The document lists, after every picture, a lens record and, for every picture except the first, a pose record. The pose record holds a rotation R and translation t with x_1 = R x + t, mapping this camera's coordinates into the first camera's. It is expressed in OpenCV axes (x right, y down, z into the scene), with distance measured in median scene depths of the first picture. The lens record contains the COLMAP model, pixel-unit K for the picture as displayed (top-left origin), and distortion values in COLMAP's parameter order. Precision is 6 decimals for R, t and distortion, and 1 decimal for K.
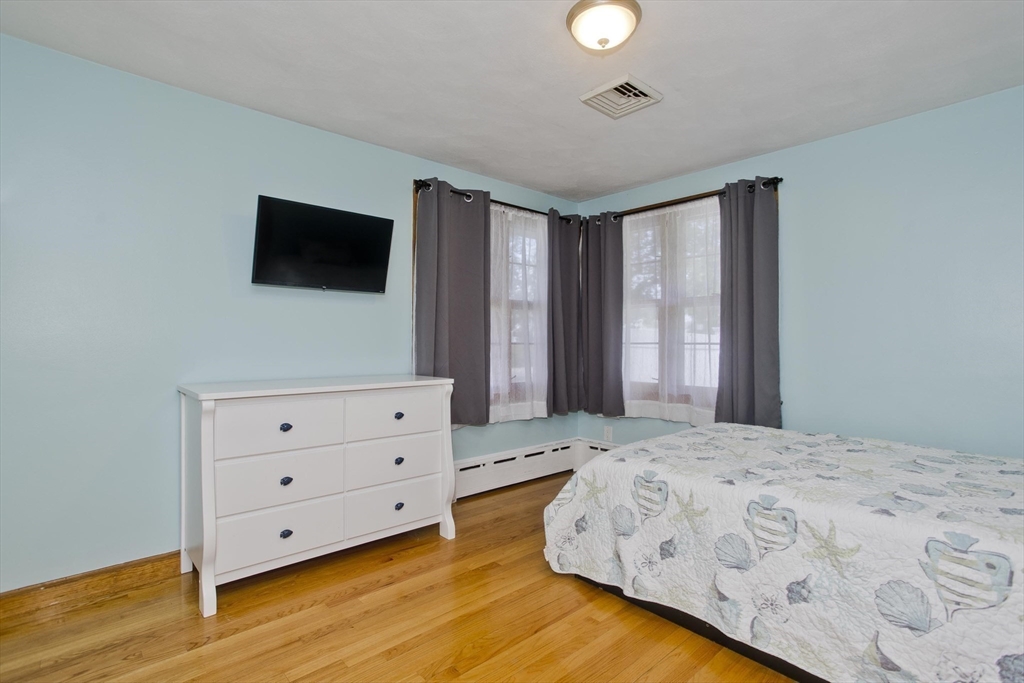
lens RADIAL K [[503.1, 0, 513.2], [0, 503.1, 330.0], [0, 0, 1]] dist [-0.043515, 0.028504]
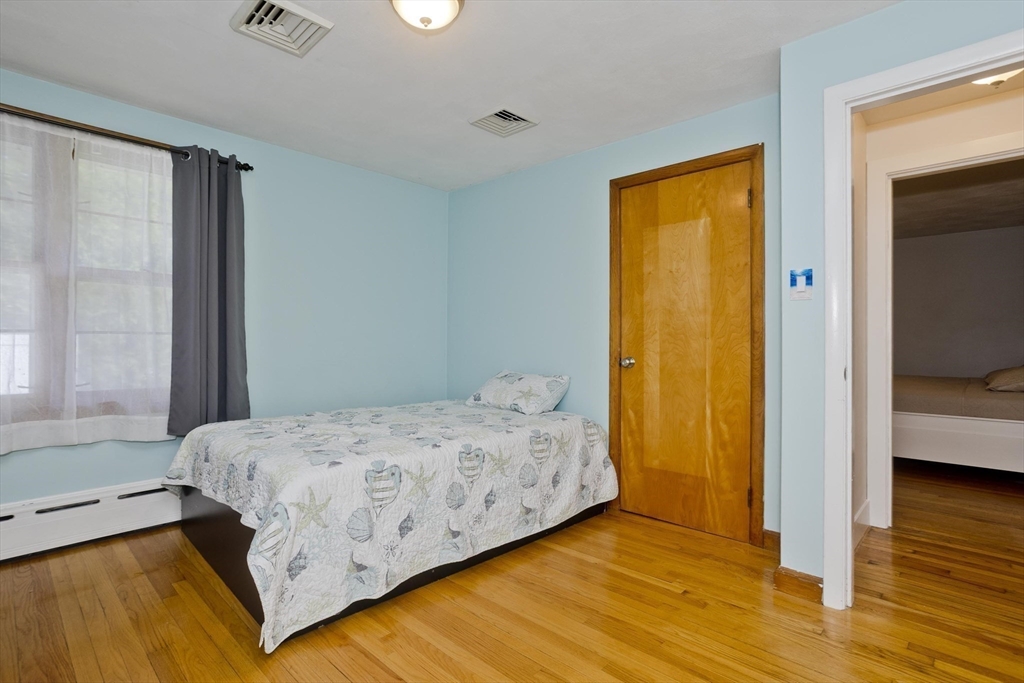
lens RADIAL K [[491.6, 0, 515.6], [0, 491.6, 336.8], [0, 0, 1]] dist [-0.042969, 0.027695]
pose [[-0.056150, 0.004512, 0.998412, -0.735169], [-0.029278, 0.999552, -0.006163, 0.039057], [-0.997993, -0.029578, -0.055992, 0.836885]]
